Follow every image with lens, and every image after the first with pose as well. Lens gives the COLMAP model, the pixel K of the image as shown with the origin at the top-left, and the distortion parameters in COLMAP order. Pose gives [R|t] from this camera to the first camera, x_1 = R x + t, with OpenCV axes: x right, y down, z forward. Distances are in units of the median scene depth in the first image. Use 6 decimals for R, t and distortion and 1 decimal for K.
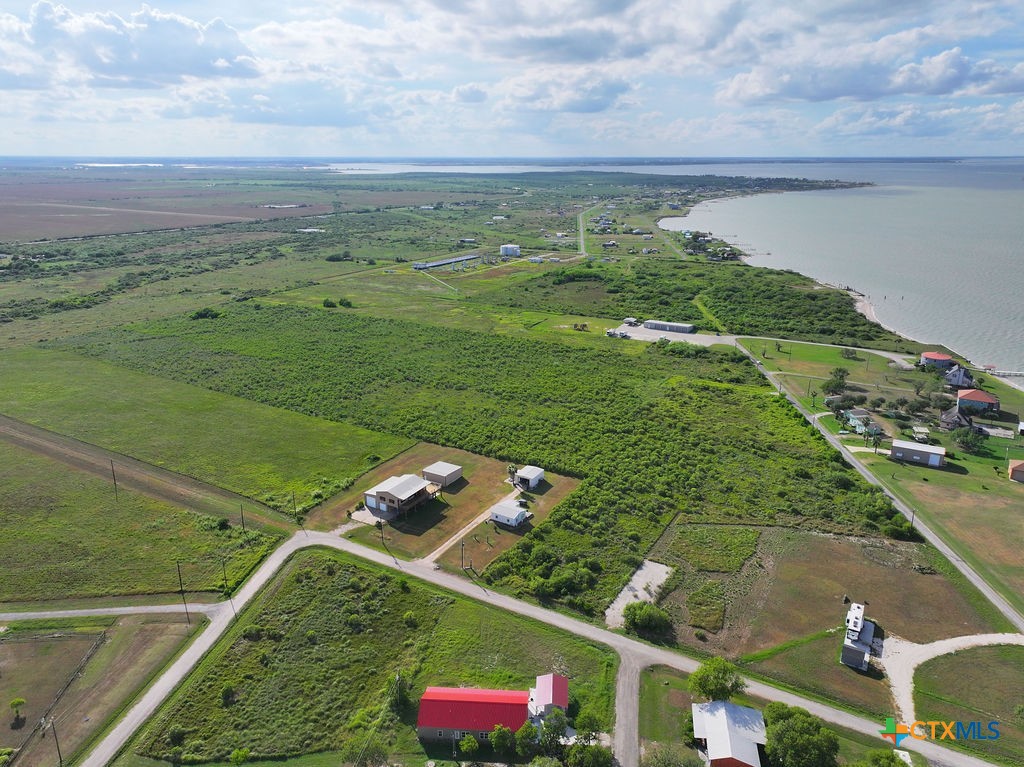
lens RADIAL K [[719.1, 0, 512.0], [0, 719.1, 383.5], [0, 0, 1]] dist [-0.005074, 0.025188]
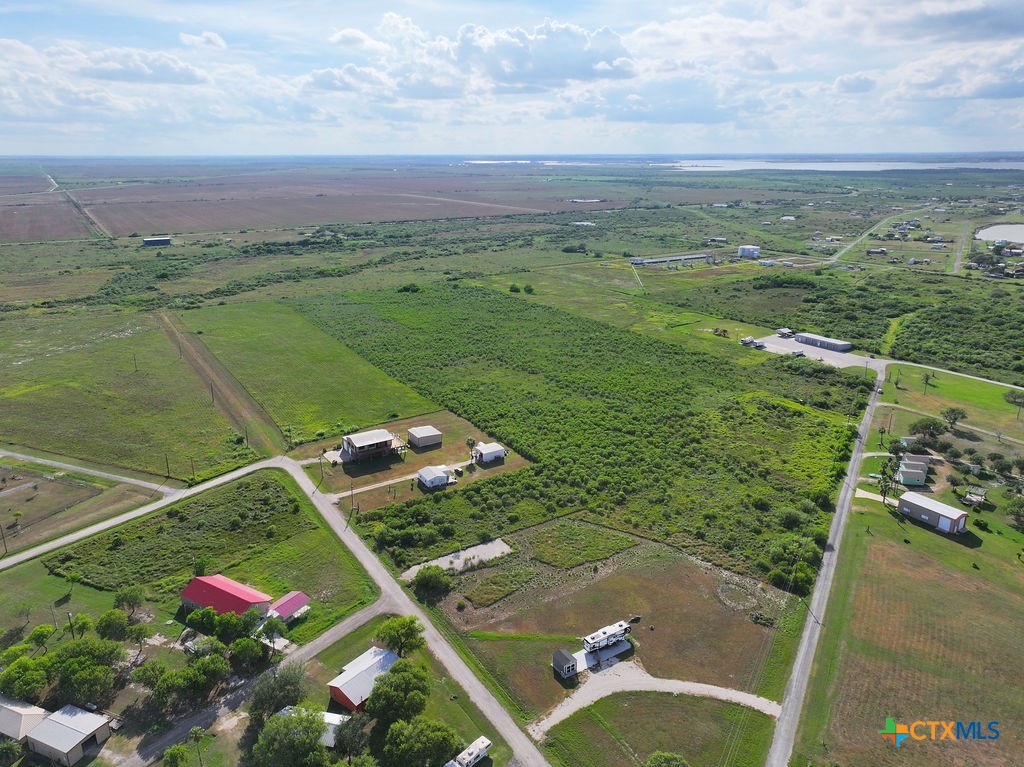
lens RADIAL K [[719.1, 0, 512.0], [0, 719.1, 383.5], [0, 0, 1]] dist [-0.005074, 0.025188]
pose [[0.888320, 0.137051, -0.438297, 0.276740], [-0.135277, 0.990174, 0.035445, -0.007823], [0.438848, 0.027805, 0.898131, 0.026852]]
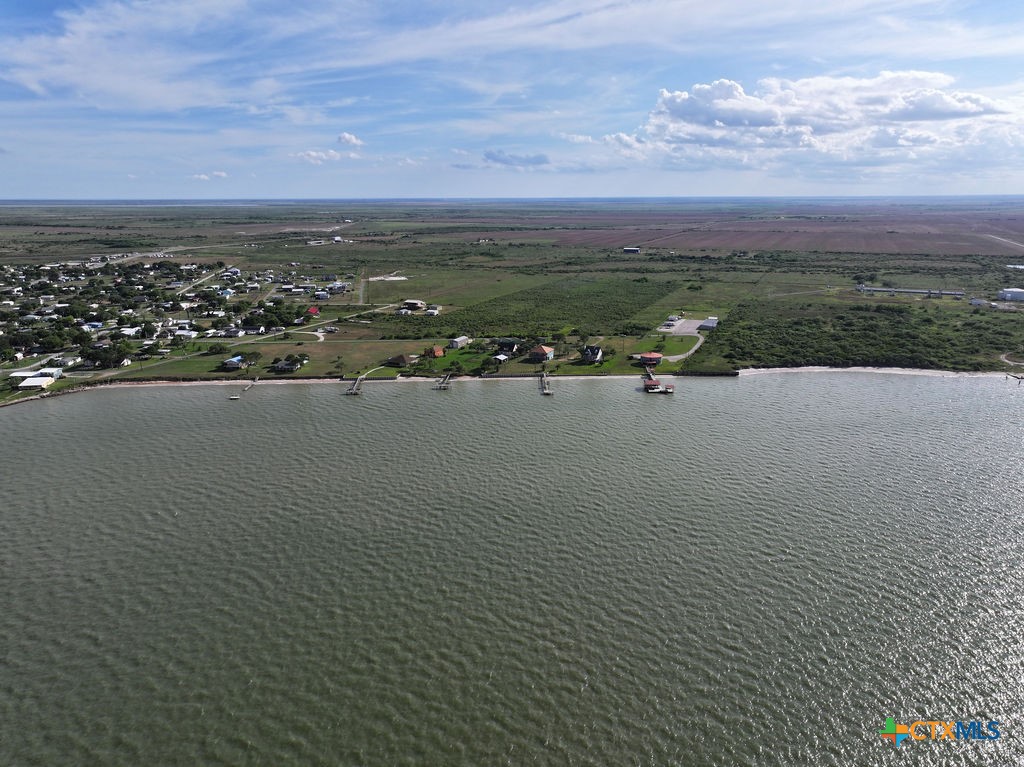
lens RADIAL K [[710.8, 0, 512.2], [0, 710.8, 407.4], [0, 0, 1]] dist [0.000534, 0.017572]
pose [[0.117239, 0.281744, -0.952300, 1.431235], [-0.296507, 0.925106, 0.237195, -0.136845], [0.947807, 0.254555, 0.191998, 0.467099]]
